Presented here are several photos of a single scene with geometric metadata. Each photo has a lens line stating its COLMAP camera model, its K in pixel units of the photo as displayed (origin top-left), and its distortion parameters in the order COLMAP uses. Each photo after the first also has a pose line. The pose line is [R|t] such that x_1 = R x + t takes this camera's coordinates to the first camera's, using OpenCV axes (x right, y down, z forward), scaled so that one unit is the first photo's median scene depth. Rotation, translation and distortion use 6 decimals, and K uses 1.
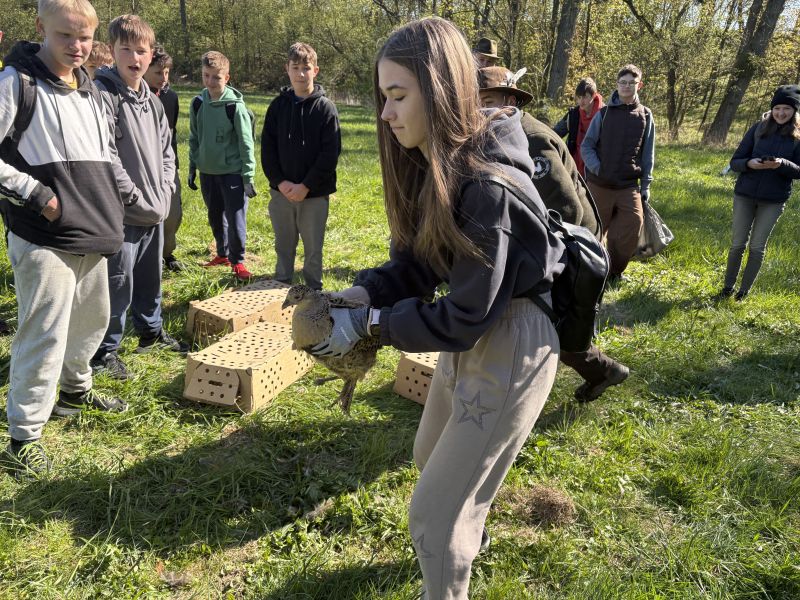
lens RADIAL K [[590.7, 0, 400.0], [0, 590.7, 300.0], [0, 0, 1]] dist [0.053798, -0.059178]
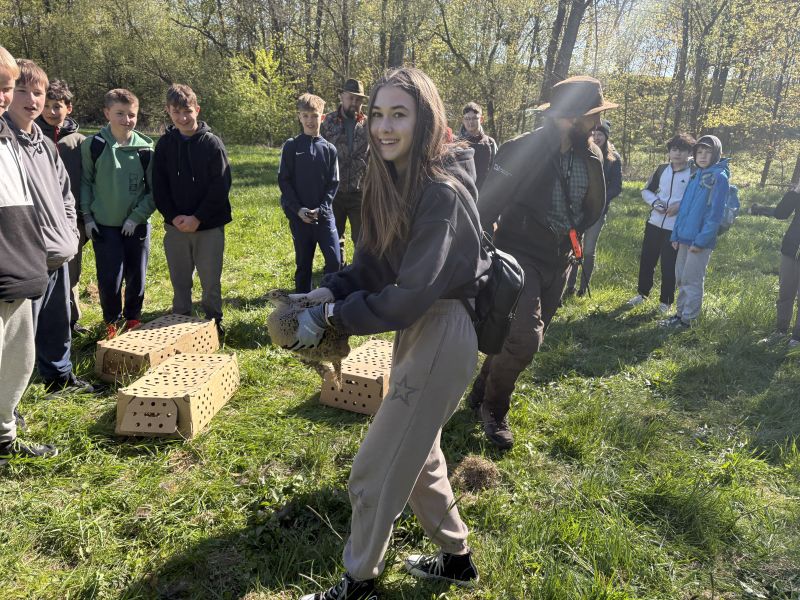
lens RADIAL K [[610.8, 0, 396.4], [0, 610.8, 302.4], [0, 0, 1]] dist [0.010493, -0.012102]
pose [[0.961893, -0.086662, 0.259331, -0.144768], [0.098507, 0.994589, -0.033009, 0.021861], [-0.255067, 0.057297, 0.965224, -0.116366]]
